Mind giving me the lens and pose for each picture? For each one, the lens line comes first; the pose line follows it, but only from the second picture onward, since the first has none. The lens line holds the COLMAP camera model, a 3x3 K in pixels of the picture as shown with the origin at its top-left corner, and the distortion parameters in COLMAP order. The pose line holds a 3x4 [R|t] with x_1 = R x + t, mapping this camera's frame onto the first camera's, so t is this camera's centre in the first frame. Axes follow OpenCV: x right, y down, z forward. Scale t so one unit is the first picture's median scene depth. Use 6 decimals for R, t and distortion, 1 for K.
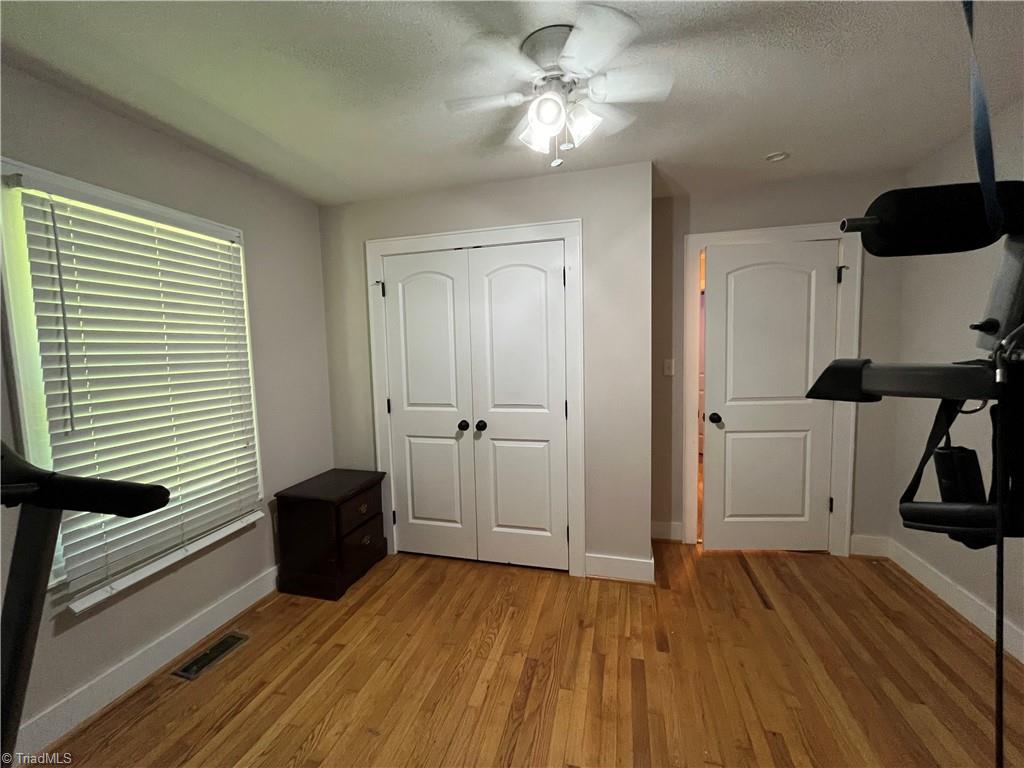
lens RADIAL K [[415.8, 0, 515.1], [0, 415.8, 386.4], [0, 0, 1]] dist [-0.002247, -0.000020]
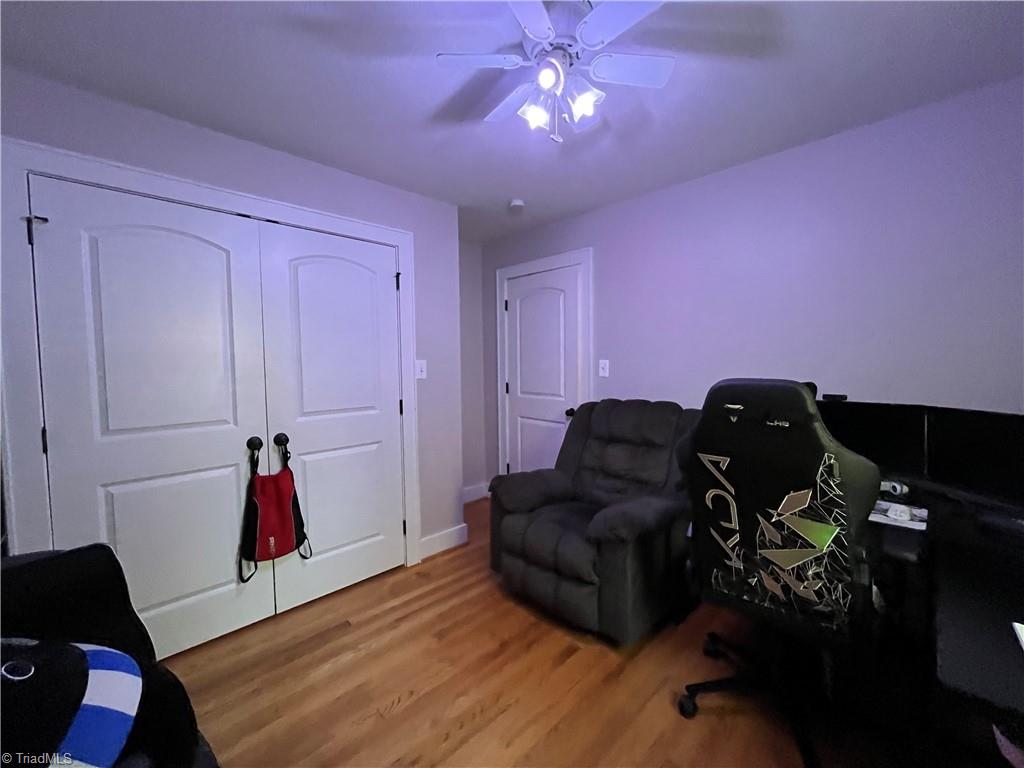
lens RADIAL K [[415.8, 0, 514.2], [0, 415.8, 378.8], [0, 0, 1]] dist [-0.002247, -0.000020]
pose [[0.514332, -0.026738, 0.857174, -0.554096], [0.066362, 0.997758, -0.008697, 0.011404], [-0.855020, 0.061357, 0.514953, 0.193470]]
